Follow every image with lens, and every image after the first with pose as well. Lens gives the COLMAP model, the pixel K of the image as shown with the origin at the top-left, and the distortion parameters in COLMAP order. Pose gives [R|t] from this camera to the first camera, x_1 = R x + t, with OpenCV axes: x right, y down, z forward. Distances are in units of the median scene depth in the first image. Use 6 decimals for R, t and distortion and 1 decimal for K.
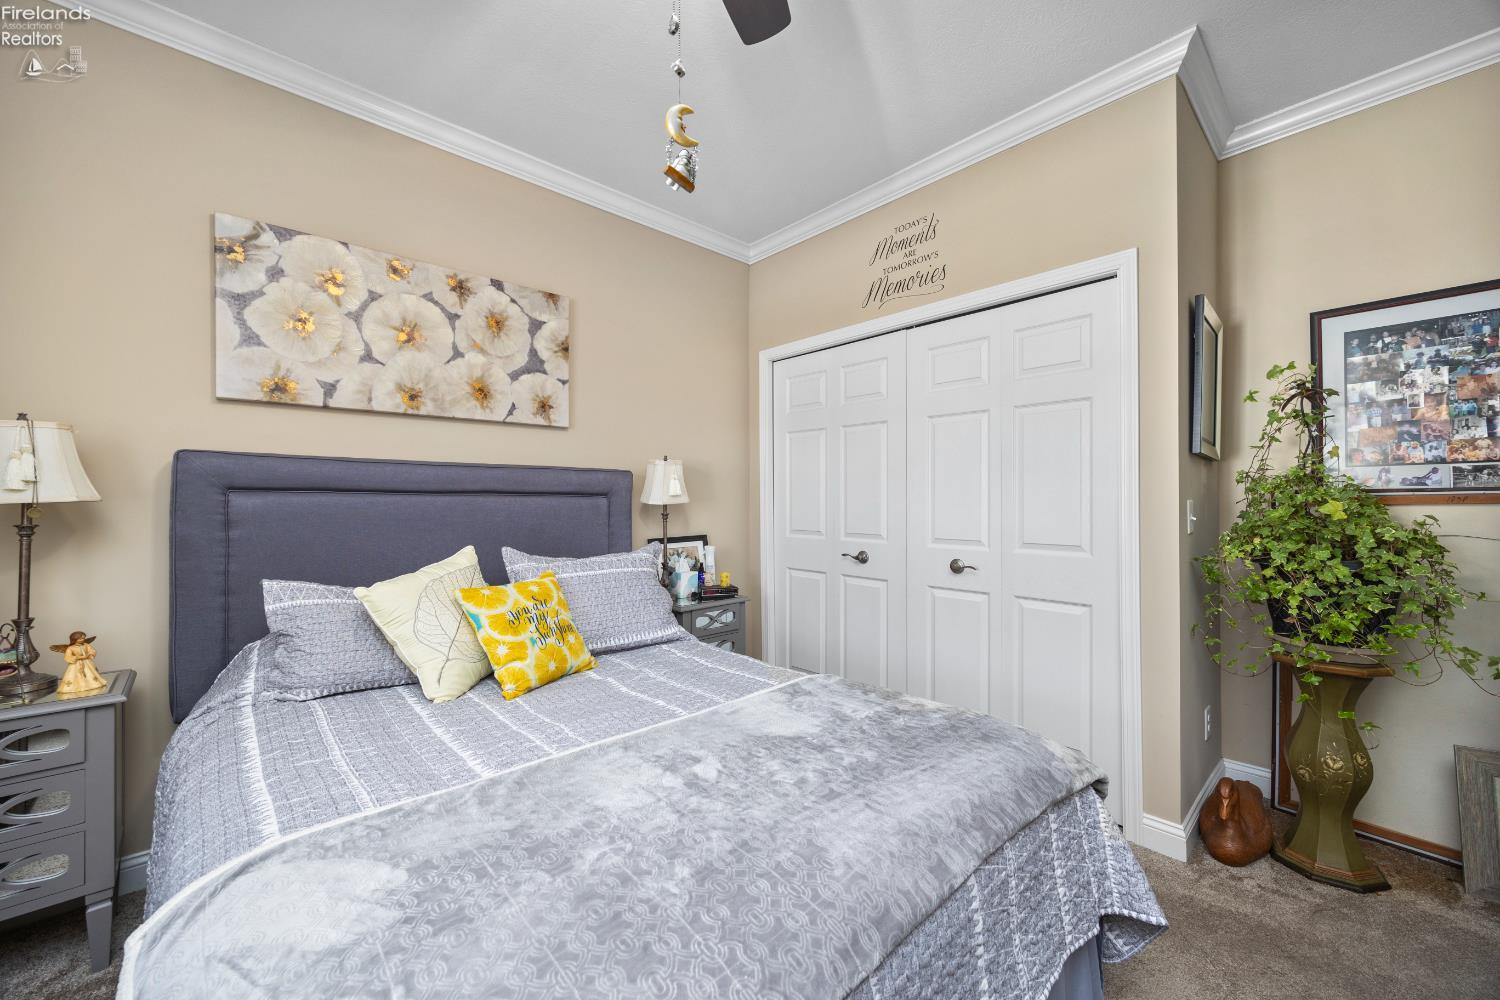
lens RADIAL K [[589.3, 0, 750.0], [0, 589.3, 500.0], [0, 0, 1]] dist [0.010186, -0.000226]
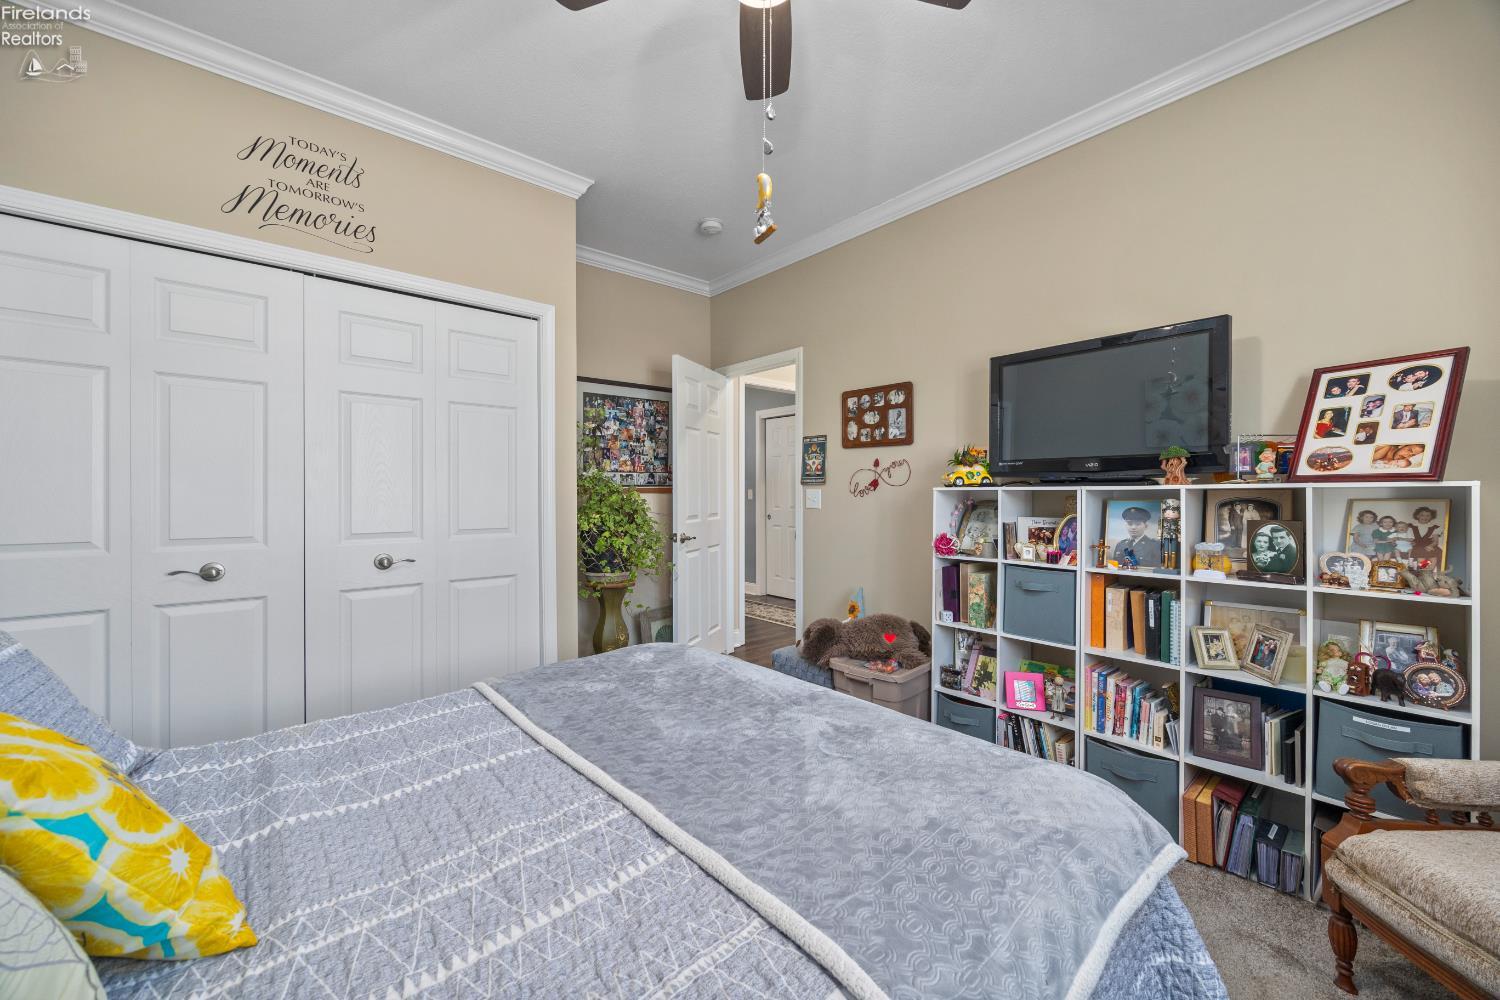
lens RADIAL K [[589.3, 0, 750.0], [0, 589.3, 500.0], [0, 0, 1]] dist [0.010186, -0.000226]
pose [[0.029361, -0.017537, 0.999415, -0.609289], [-0.015224, 0.999722, 0.017990, -0.010092], [-0.999453, -0.015743, 0.029086, 0.434492]]
